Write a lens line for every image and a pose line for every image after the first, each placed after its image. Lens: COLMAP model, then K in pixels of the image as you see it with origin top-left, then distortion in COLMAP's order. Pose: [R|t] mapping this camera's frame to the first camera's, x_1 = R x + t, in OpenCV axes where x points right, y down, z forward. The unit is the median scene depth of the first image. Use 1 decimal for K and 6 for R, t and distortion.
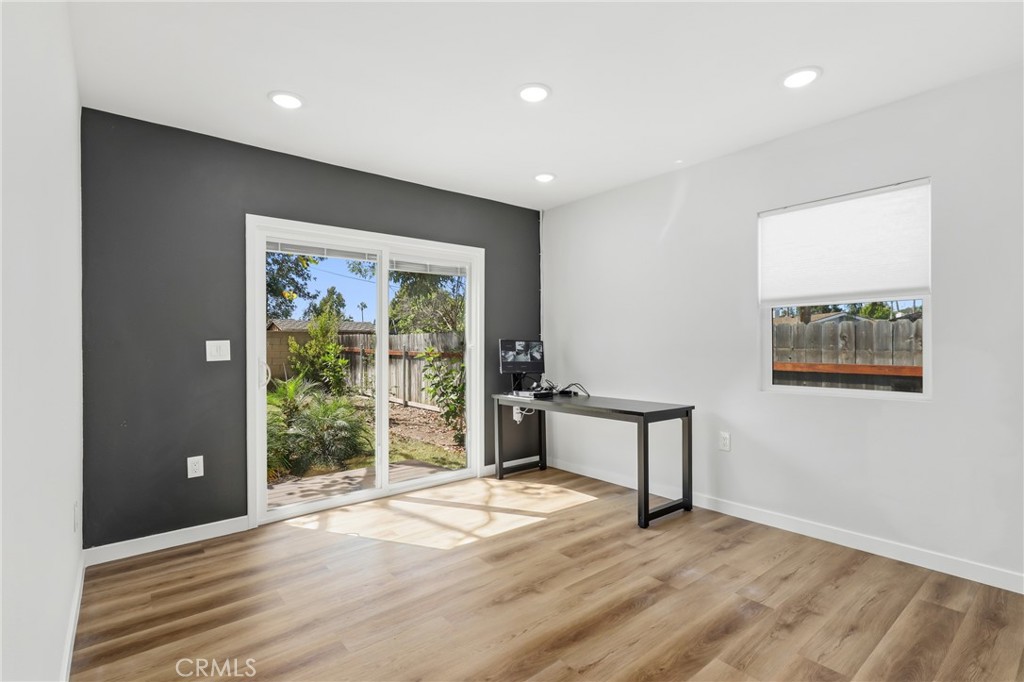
lens RADIAL K [[487.9, 0, 524.2], [0, 487.9, 335.0], [0, 0, 1]] dist [0.001197, 0.000452]
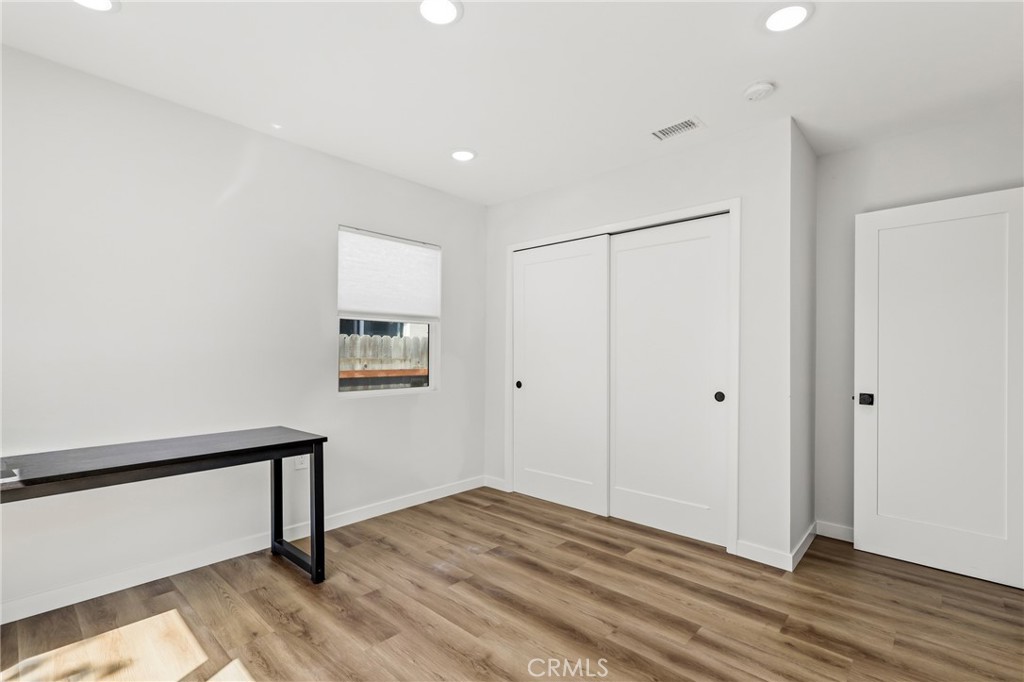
lens RADIAL K [[465.6, 0, 513.9], [0, 465.6, 349.3], [0, 0, 1]] dist [-0.002255, 0.000013]
pose [[-0.127094, 0.015474, 0.991770, -0.658989], [-0.023034, 0.999563, -0.018547, 0.025435], [-0.991623, -0.025202, -0.126682, 0.935731]]
